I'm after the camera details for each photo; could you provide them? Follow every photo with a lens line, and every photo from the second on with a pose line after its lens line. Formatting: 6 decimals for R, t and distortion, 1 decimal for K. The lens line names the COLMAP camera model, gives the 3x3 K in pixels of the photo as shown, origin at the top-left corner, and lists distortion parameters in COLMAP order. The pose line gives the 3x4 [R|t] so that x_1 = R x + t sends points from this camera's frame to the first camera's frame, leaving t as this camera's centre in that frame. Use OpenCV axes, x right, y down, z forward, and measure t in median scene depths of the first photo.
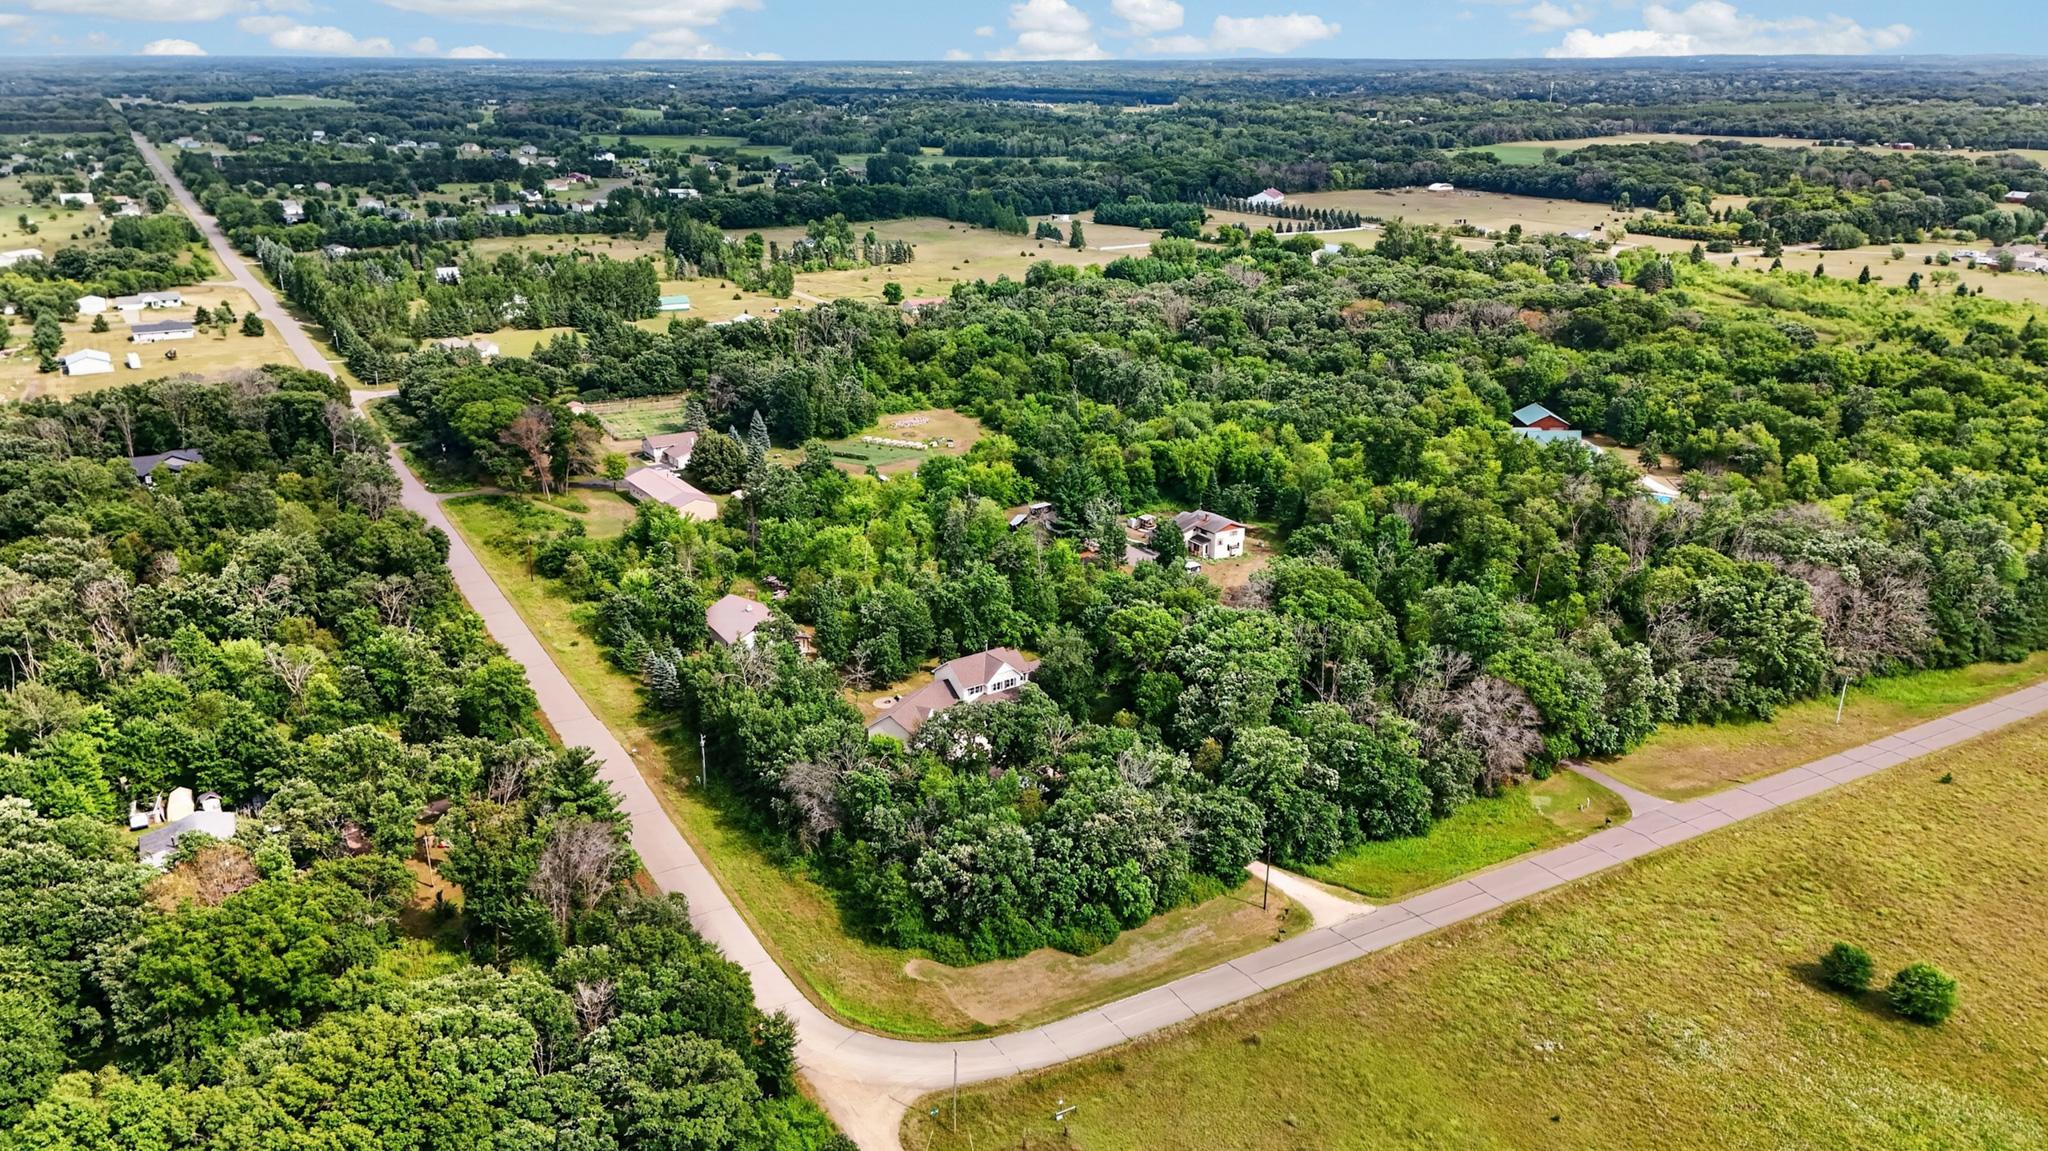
lens RADIAL K [[1510.3, 0, 1024.0], [0, 1510.3, 575.5], [0, 0, 1]] dist [0.056765, -0.000622]
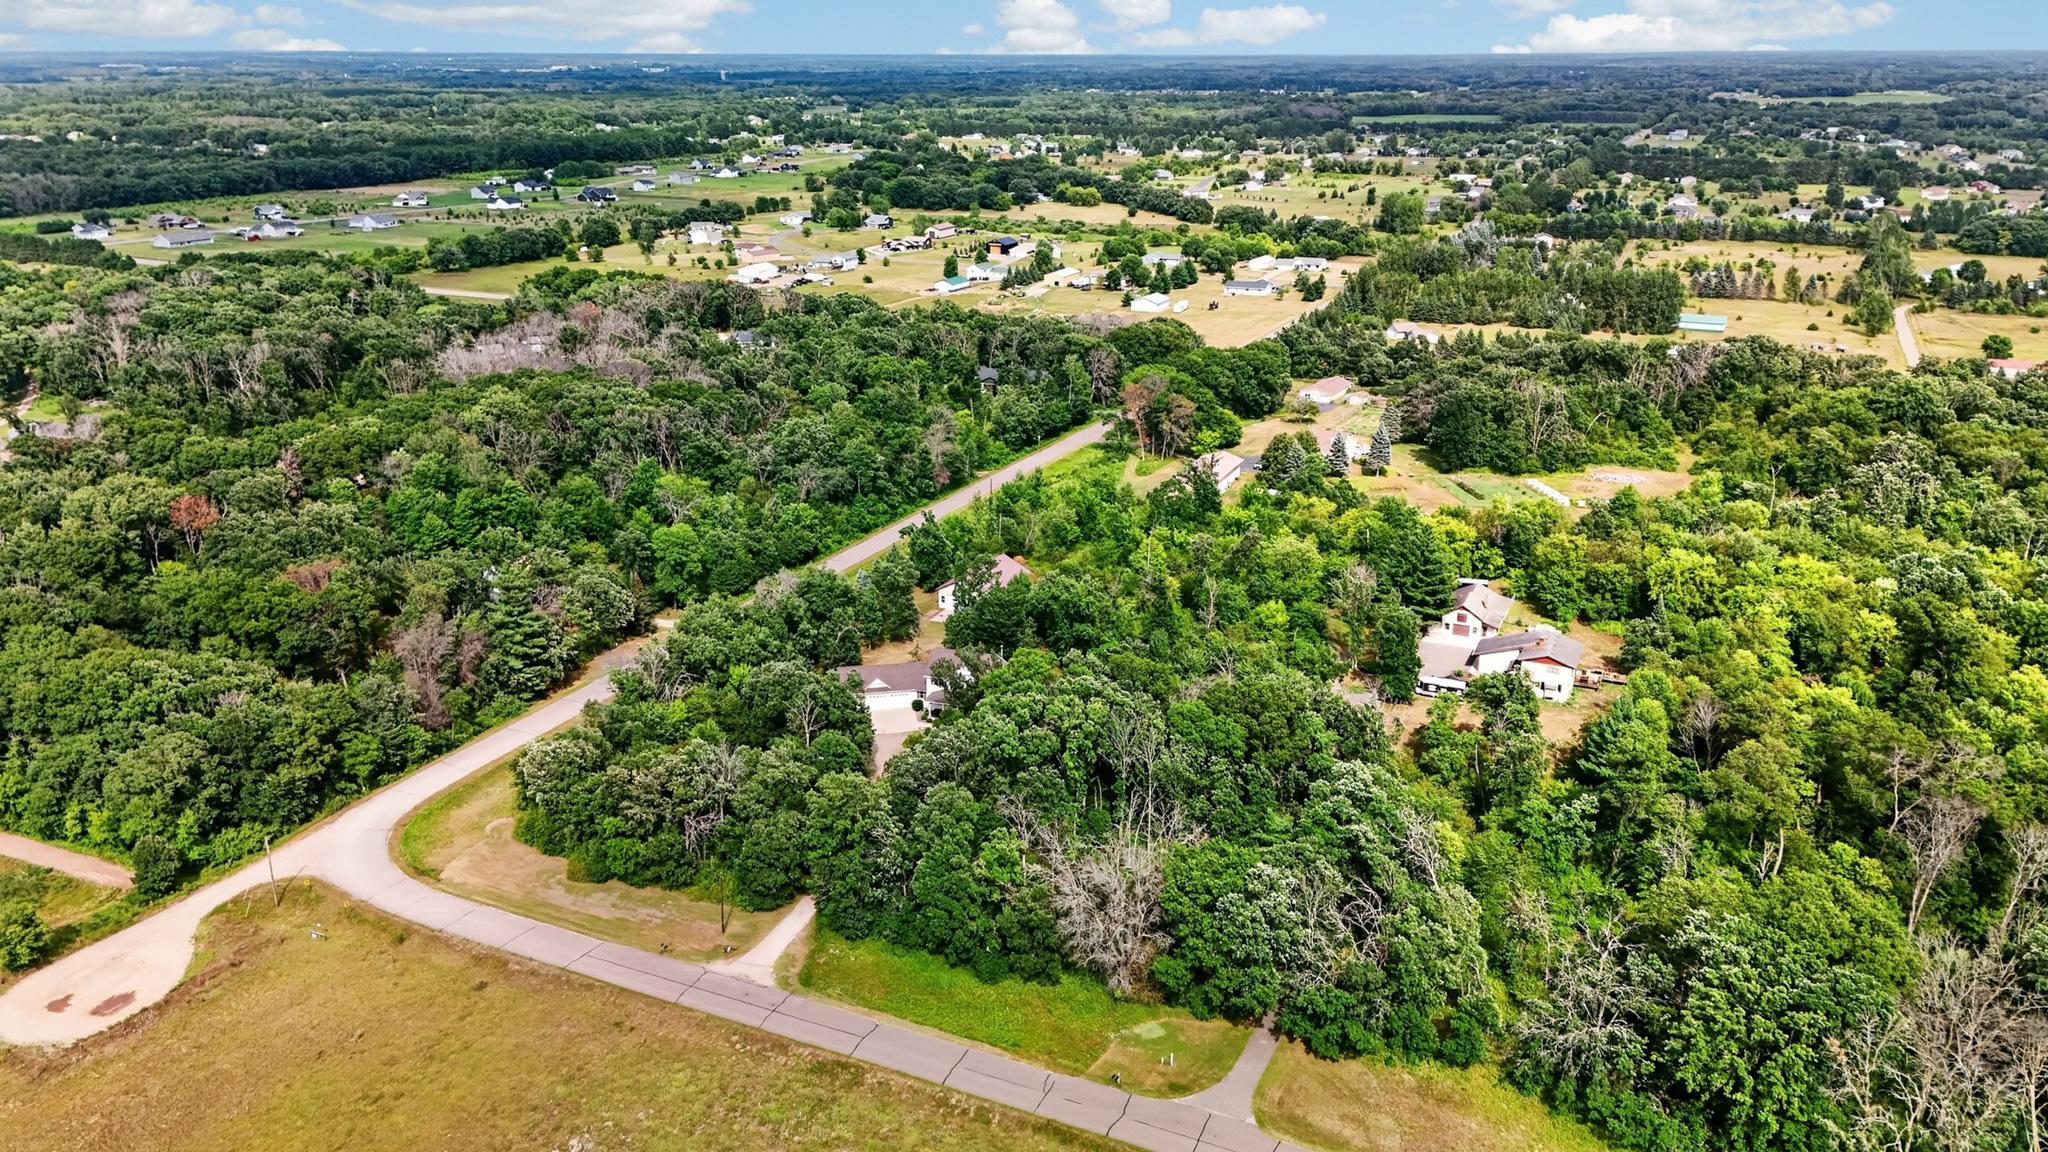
lens RADIAL K [[1510.3, 0, 1024.0], [0, 1510.3, 576.0], [0, 0, 1]] dist [0.056765, -0.000622]
pose [[0.562126, 0.265666, -0.783222, 0.764237], [-0.262019, 0.955429, 0.136024, -0.142385], [0.784449, 0.128756, 0.606681, 0.421609]]
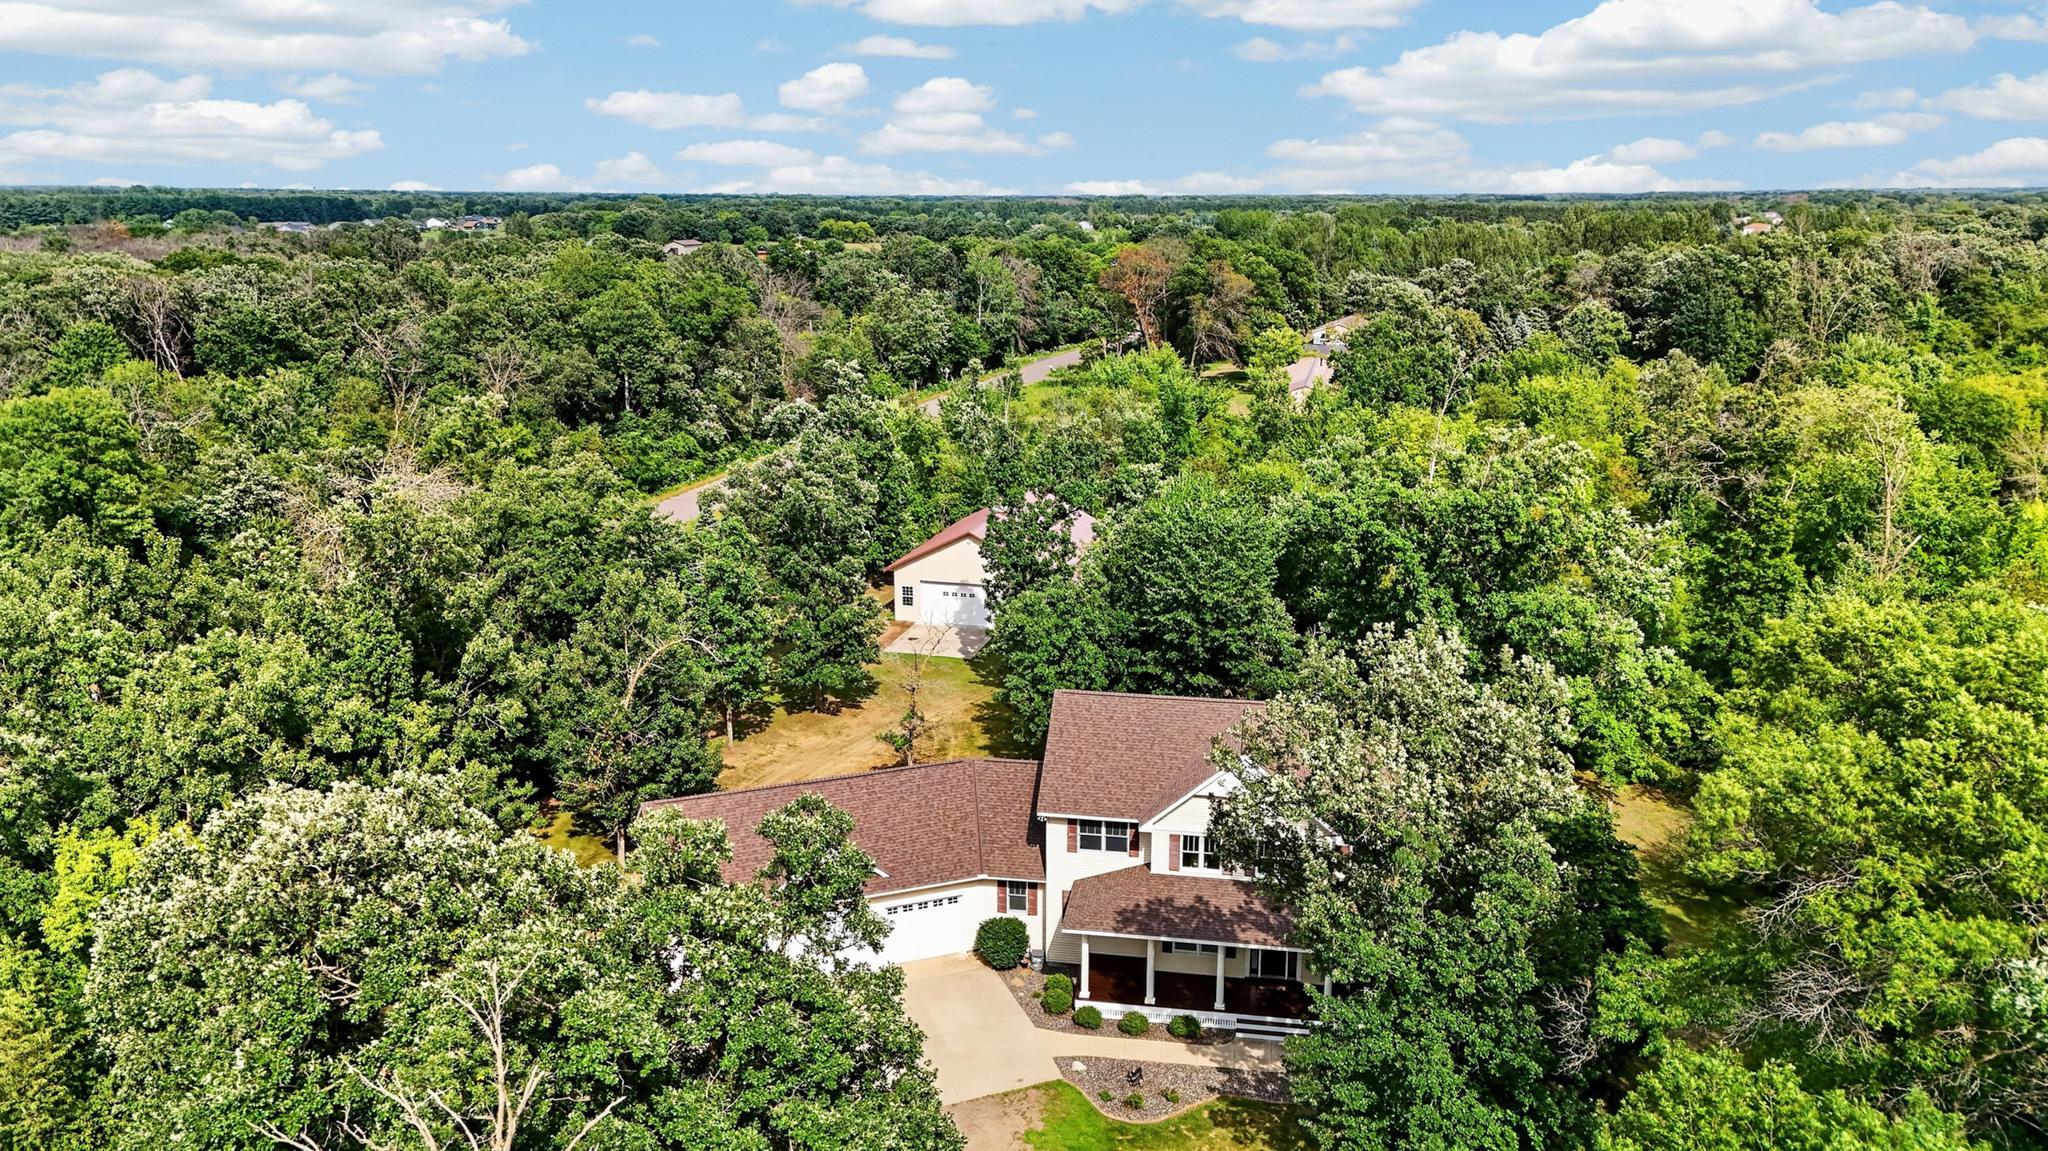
lens RADIAL K [[1510.3, 0, 1024.0], [0, 1510.3, 575.5], [0, 0, 1]] dist [0.056765, -0.000622]
pose [[0.704118, 0.171242, -0.689126, 0.110708], [-0.227134, 0.973813, 0.009909, 0.037502], [0.672777, 0.149546, 0.724574, 0.812427]]
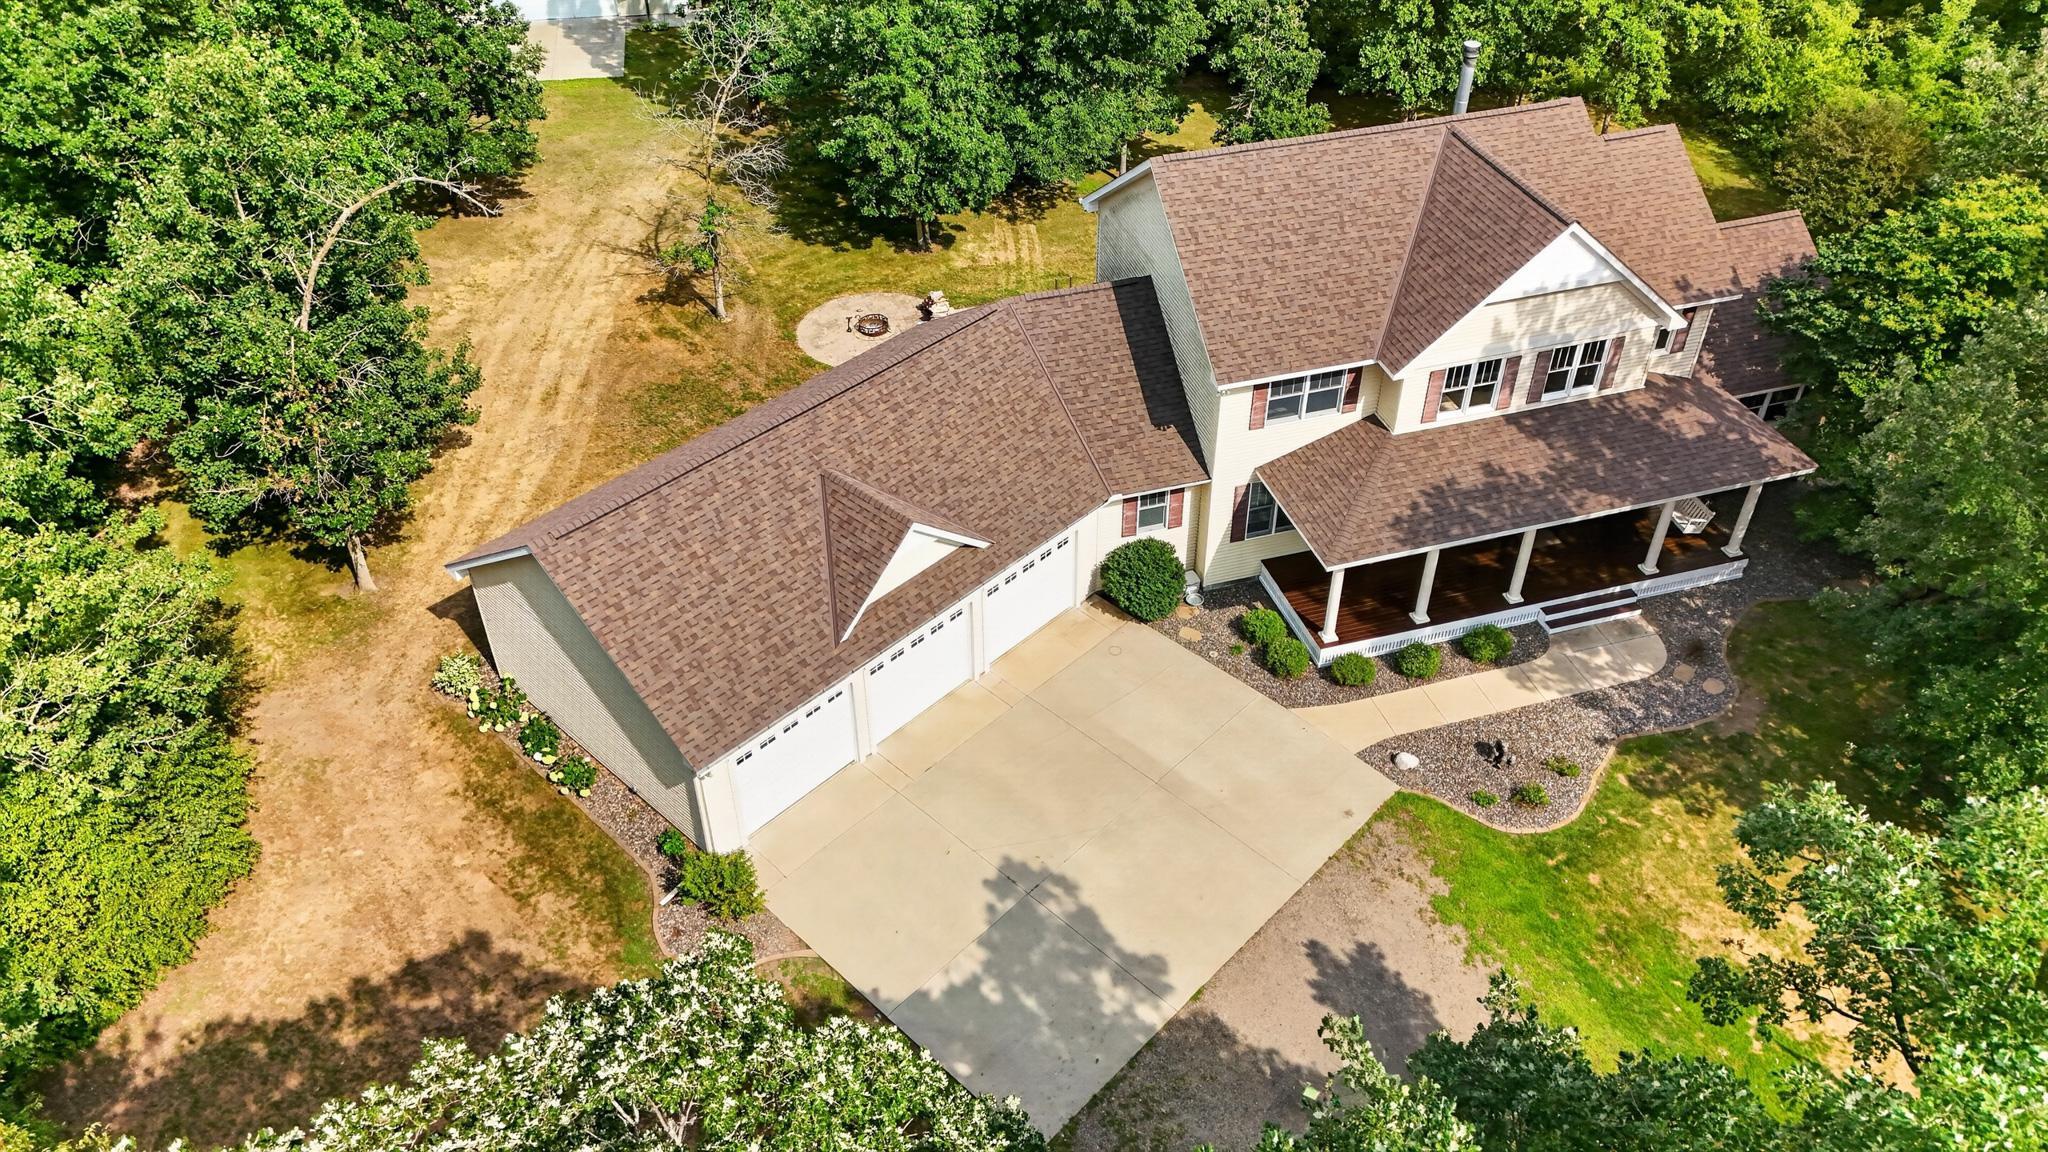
lens RADIAL K [[1510.3, 0, 1024.0], [0, 1510.3, 576.0], [0, 0, 1]] dist [0.056765, -0.000622]
pose [[0.944783, 0.205050, -0.255615, -0.017810], [-0.100136, 0.923378, 0.370603, 0.041377], [0.312021, -0.324543, 0.892925, 0.852198]]
